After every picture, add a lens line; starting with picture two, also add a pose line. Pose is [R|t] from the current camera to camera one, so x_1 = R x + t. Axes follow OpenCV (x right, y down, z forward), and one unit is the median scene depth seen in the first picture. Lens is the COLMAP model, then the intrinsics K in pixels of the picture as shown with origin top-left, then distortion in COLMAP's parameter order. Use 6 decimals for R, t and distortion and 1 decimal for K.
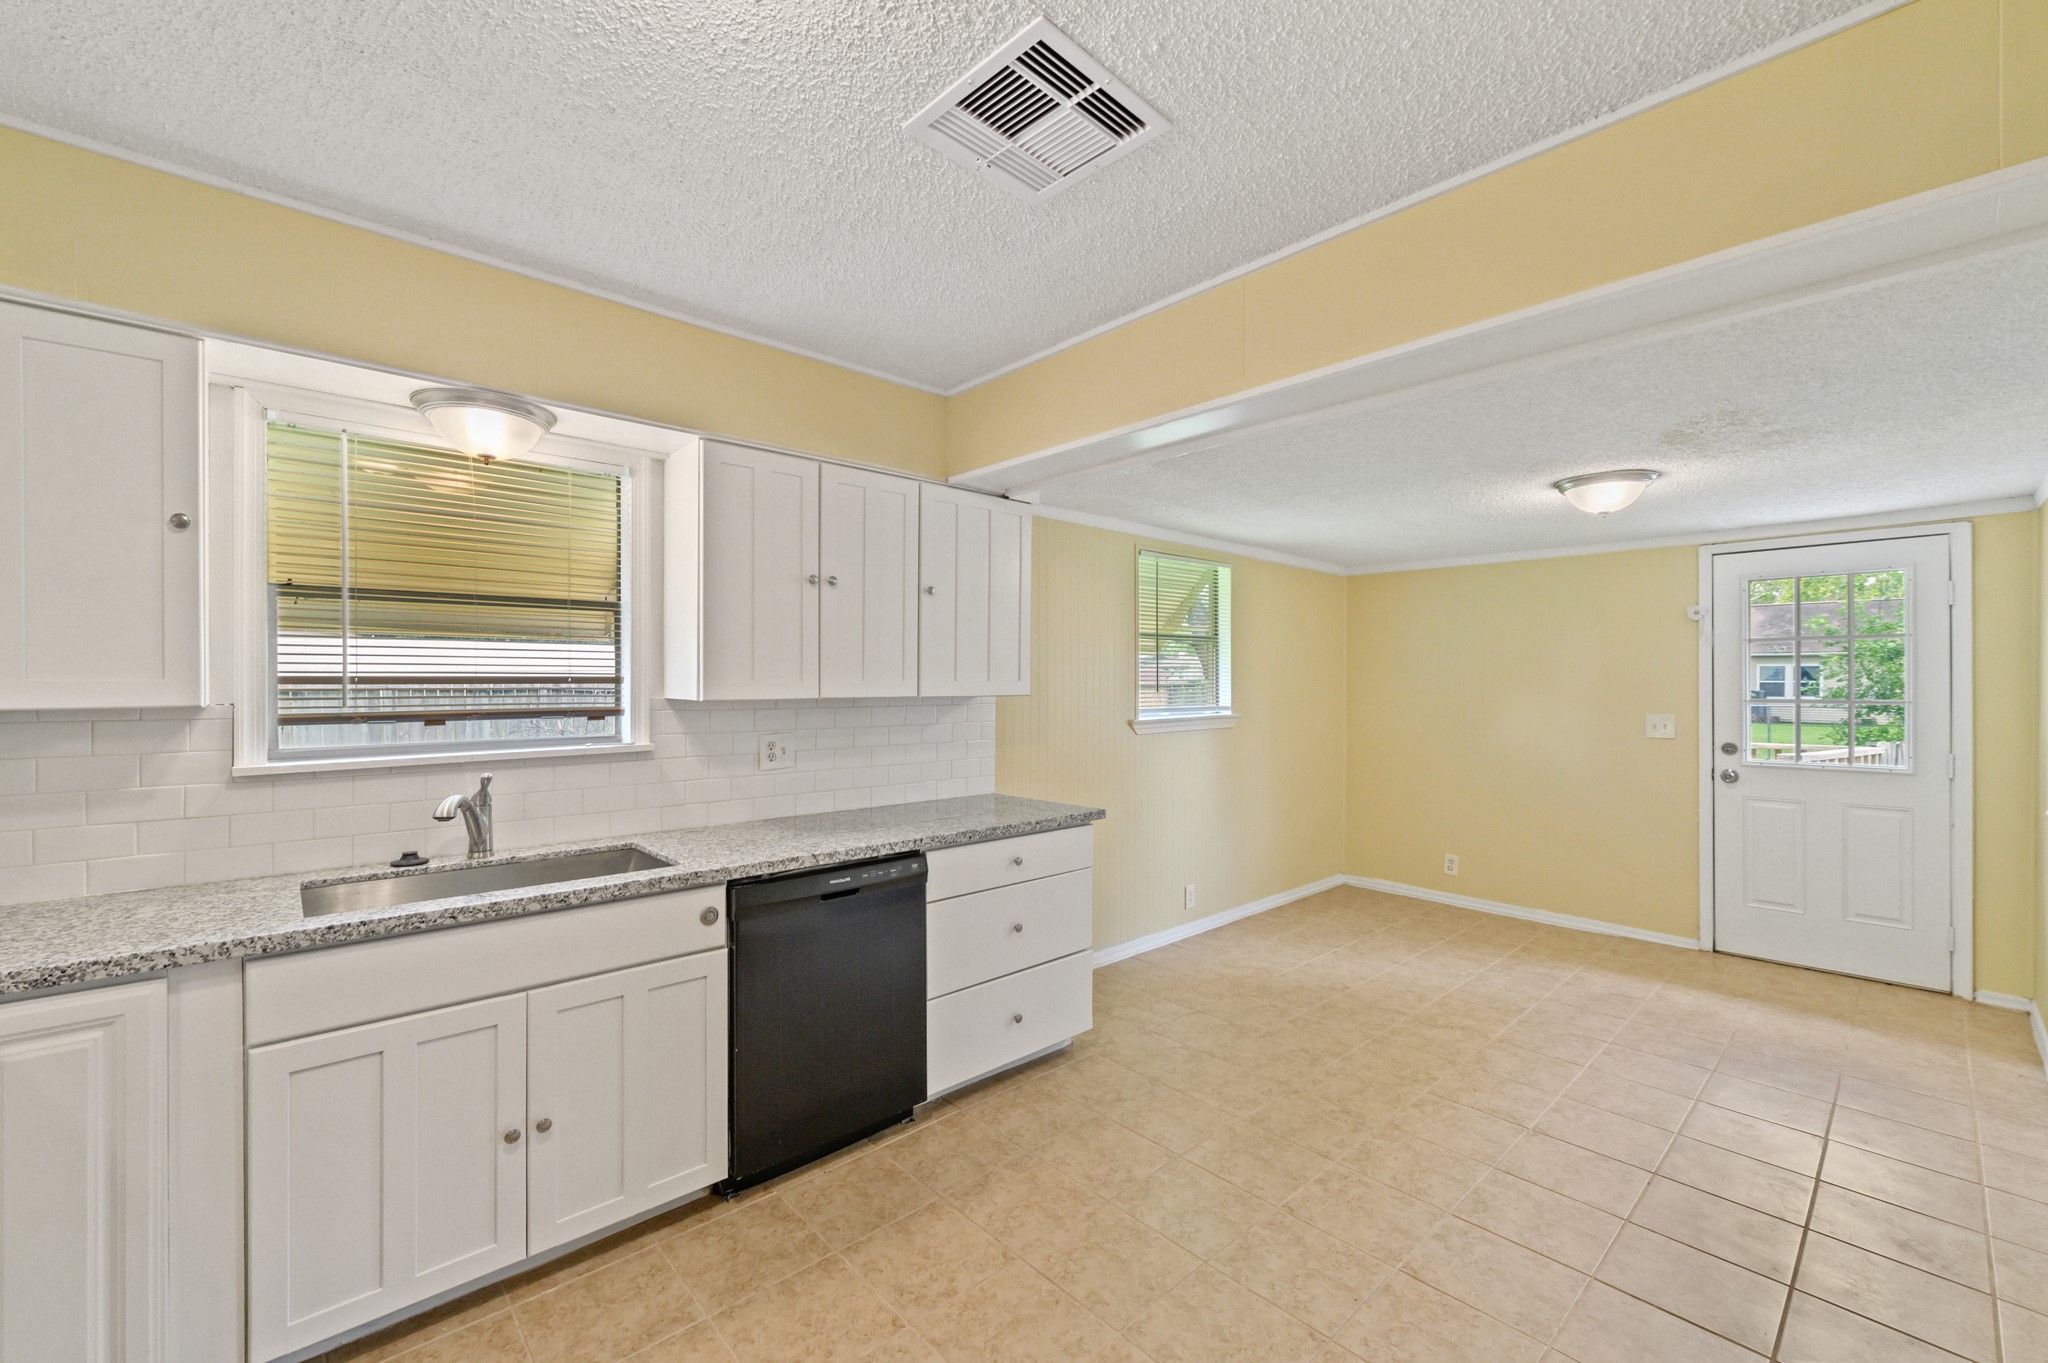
lens RADIAL K [[814.7, 0, 1030.9], [0, 814.7, 683.4], [0, 0, 1]] dist [-0.009300, -0.000182]
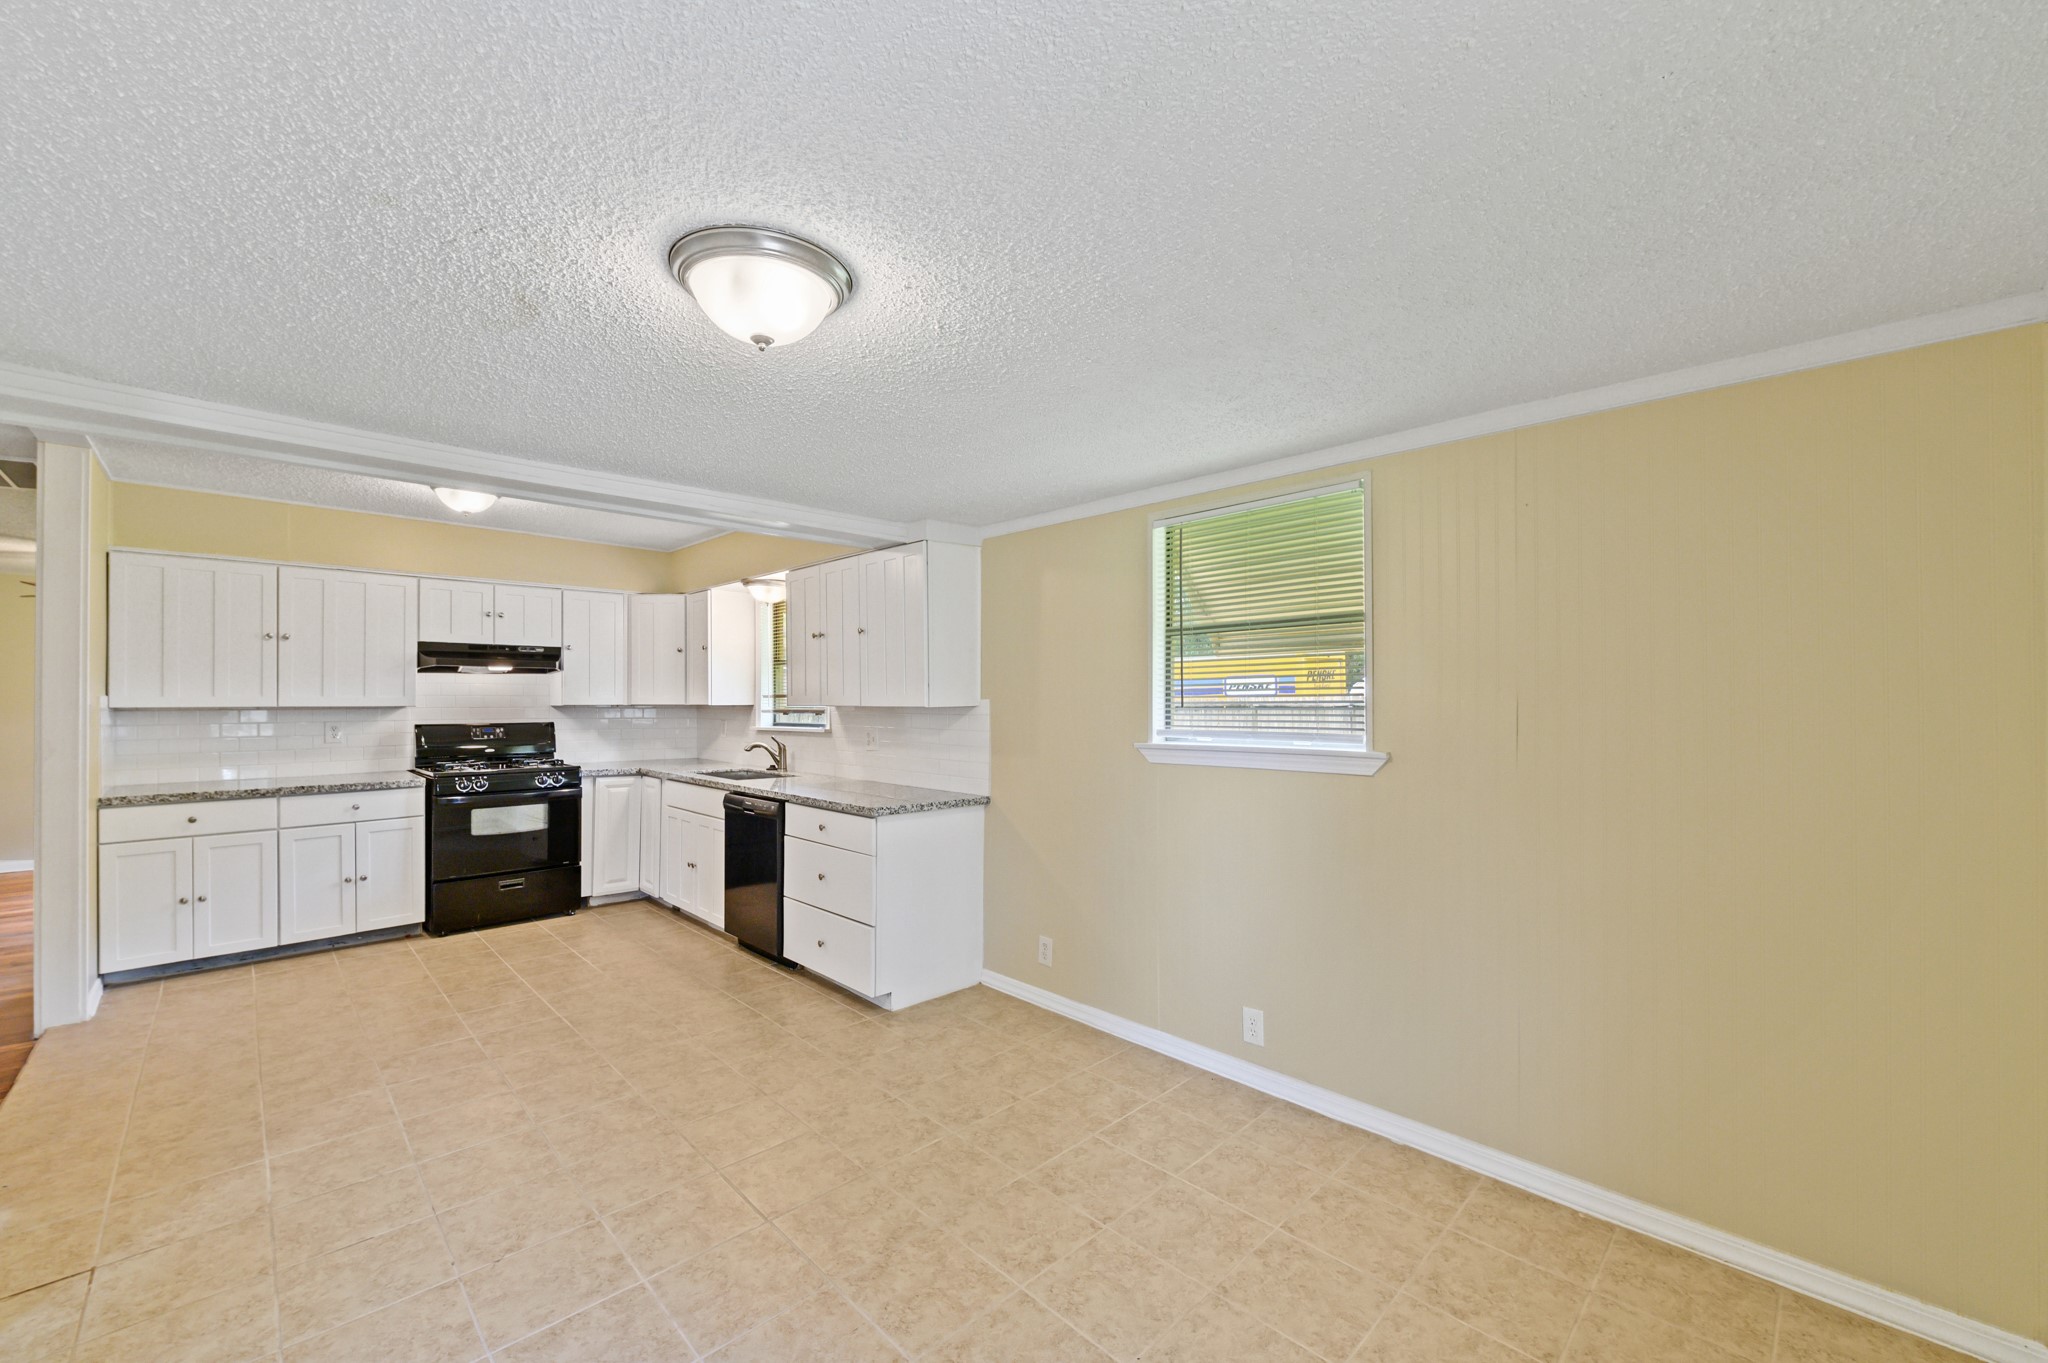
lens RADIAL K [[825.5, 0, 1025.3], [0, 825.5, 693.9], [0, 0, 1]] dist [0.001576, 0.000288]
pose [[0.032427, -0.007777, -0.999444, 1.463949], [-0.000326, 0.999970, -0.007792, 0.007126], [0.999474, 0.000579, 0.032424, 1.381458]]
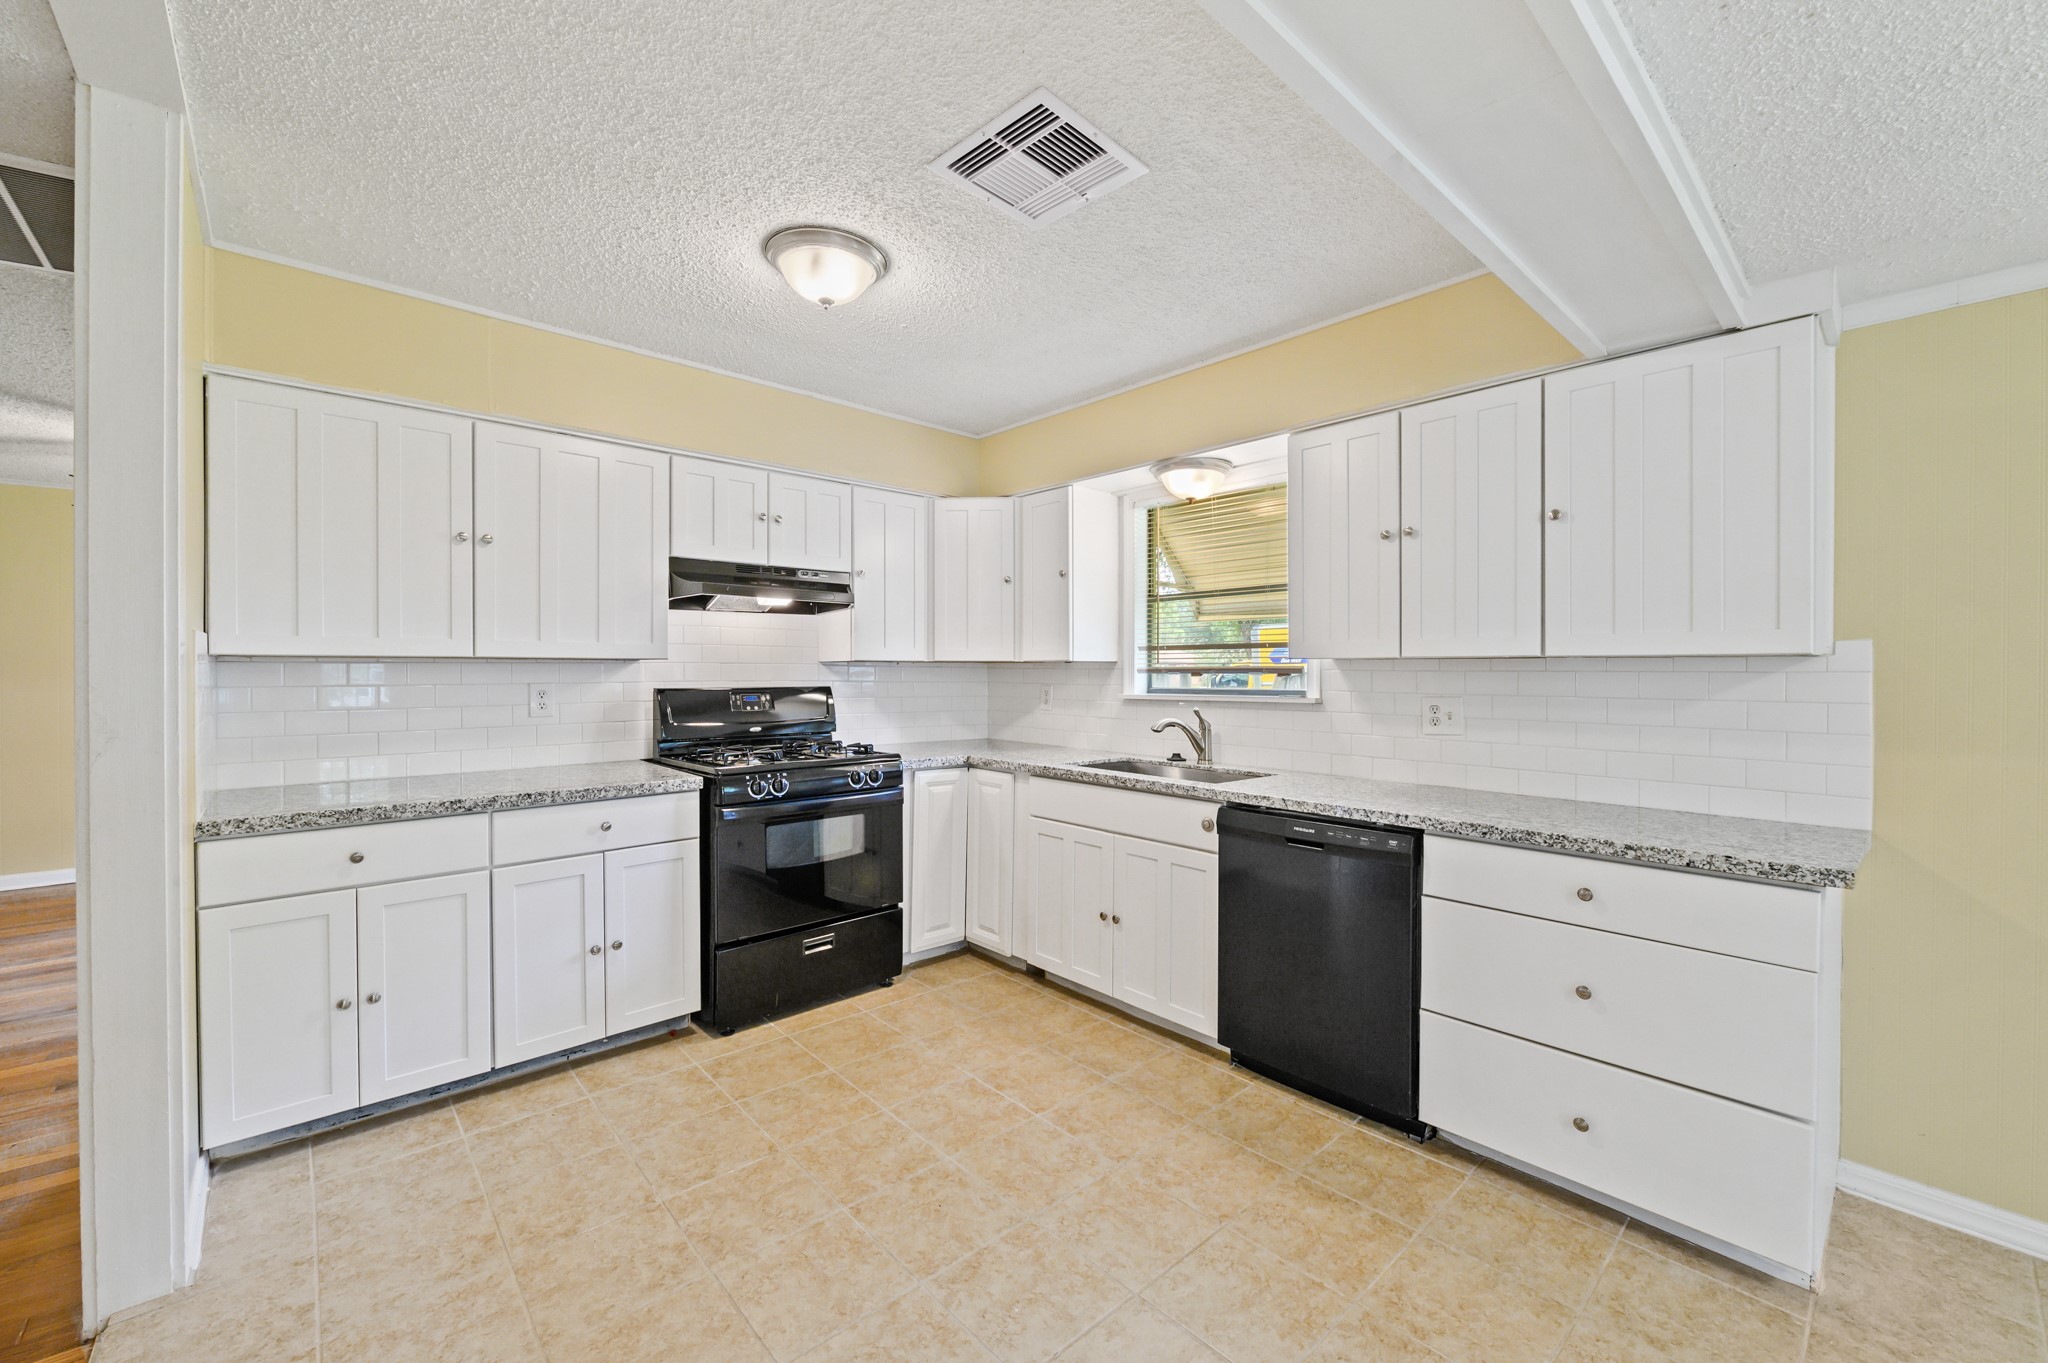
lens RADIAL K [[819.2, 0, 1022.8], [0, 819.2, 676.3], [0, 0, 1]] dist [-0.002668, -0.000310]
pose [[-0.001086, 0.006506, -0.999978, 0.710747], [-0.003429, 0.999973, 0.006509, 0.036229], [0.999994, 0.003436, -0.001063, 0.566270]]
